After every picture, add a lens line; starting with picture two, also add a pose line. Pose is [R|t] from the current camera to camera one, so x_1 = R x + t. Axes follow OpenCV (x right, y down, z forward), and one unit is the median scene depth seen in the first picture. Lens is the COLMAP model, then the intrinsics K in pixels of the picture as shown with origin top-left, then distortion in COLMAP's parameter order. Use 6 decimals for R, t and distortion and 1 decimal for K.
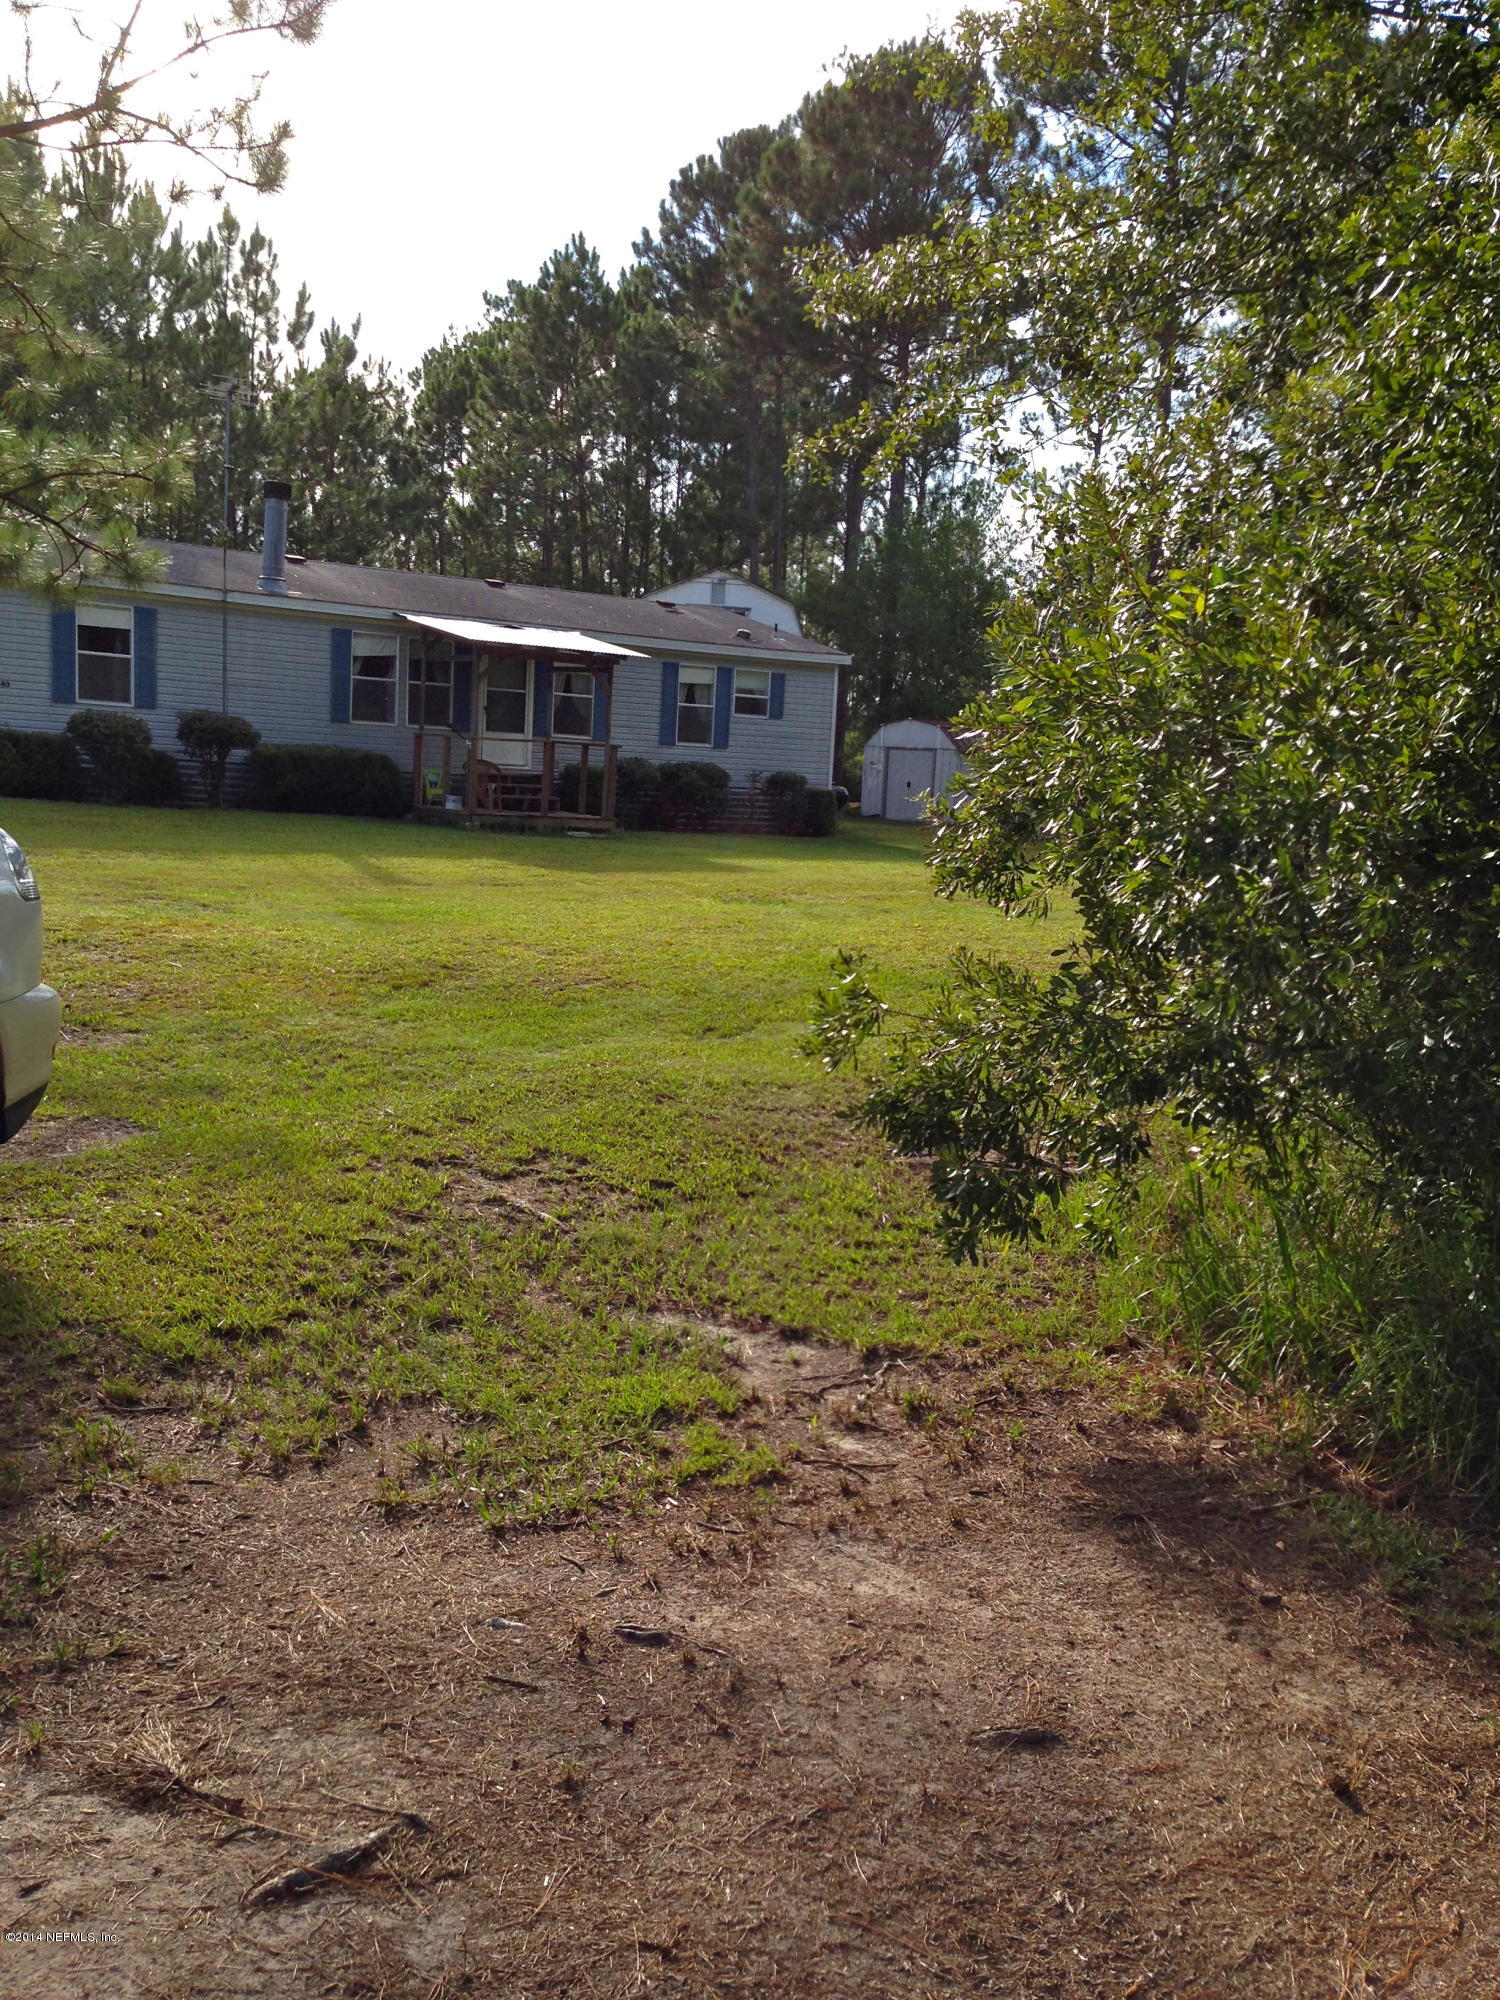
lens RADIAL K [[1818.8, 0, 725.5], [0, 1818.8, 957.2], [0, 0, 1]] dist [0.115986, -0.177859]
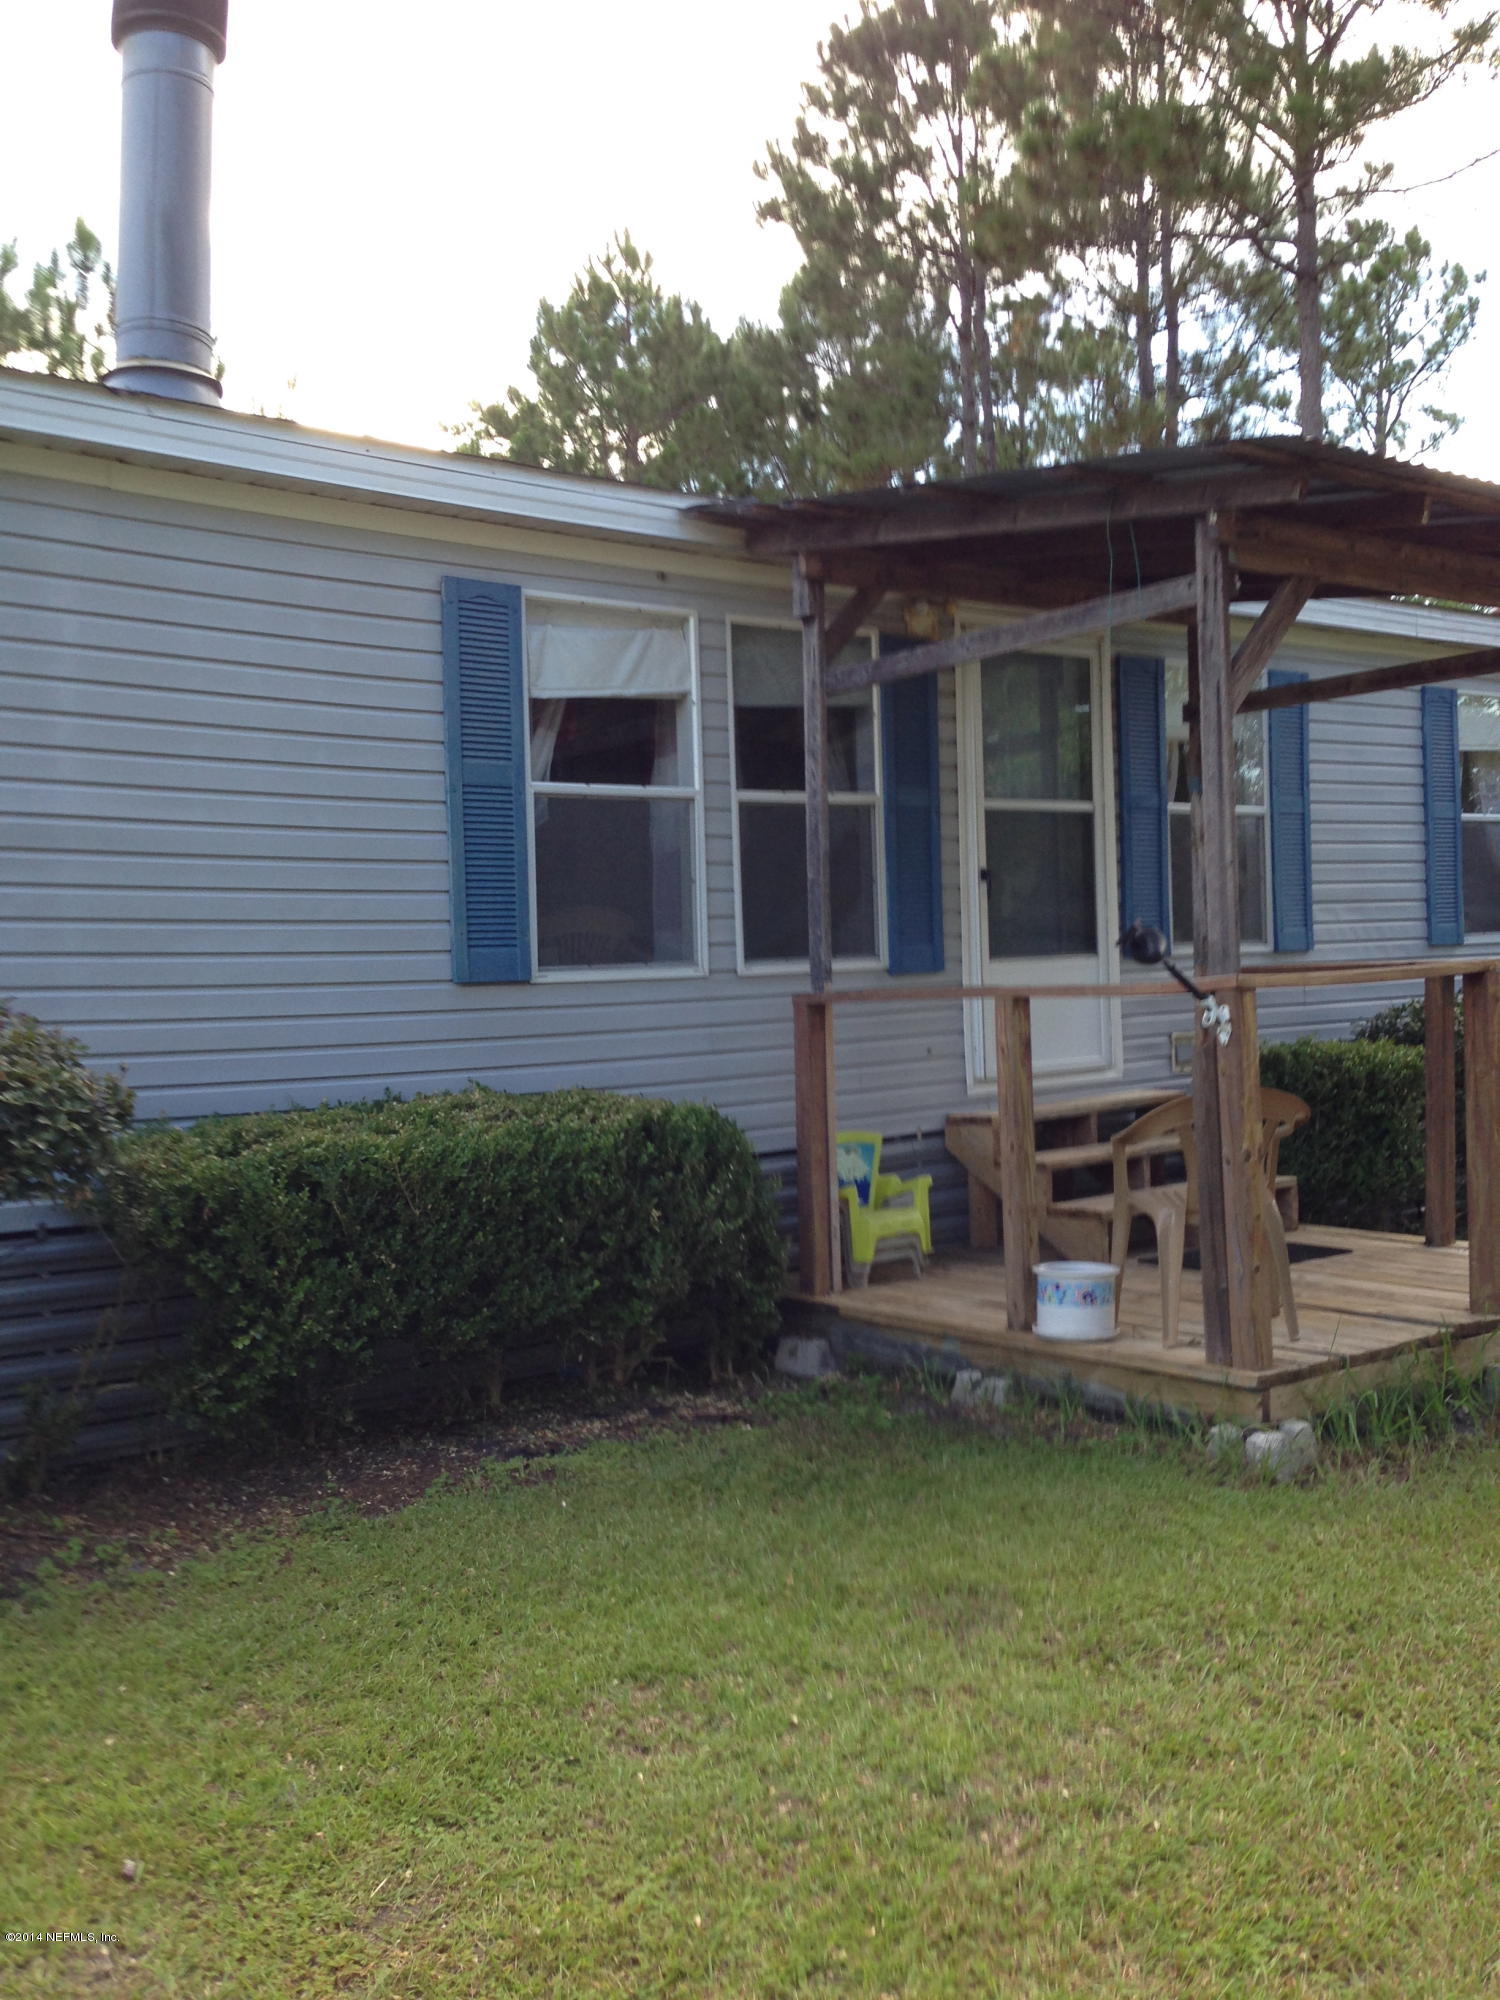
lens RADIAL K [[1818.8, 0, 725.5], [0, 1818.8, 957.2], [0, 0, 1]] dist [0.115986, -0.177859]
pose [[0.994584, -0.096307, 0.039084, -0.135052], [0.100513, 0.986943, -0.125856, -0.070899], [-0.026452, 0.129103, 0.991278, 0.547733]]
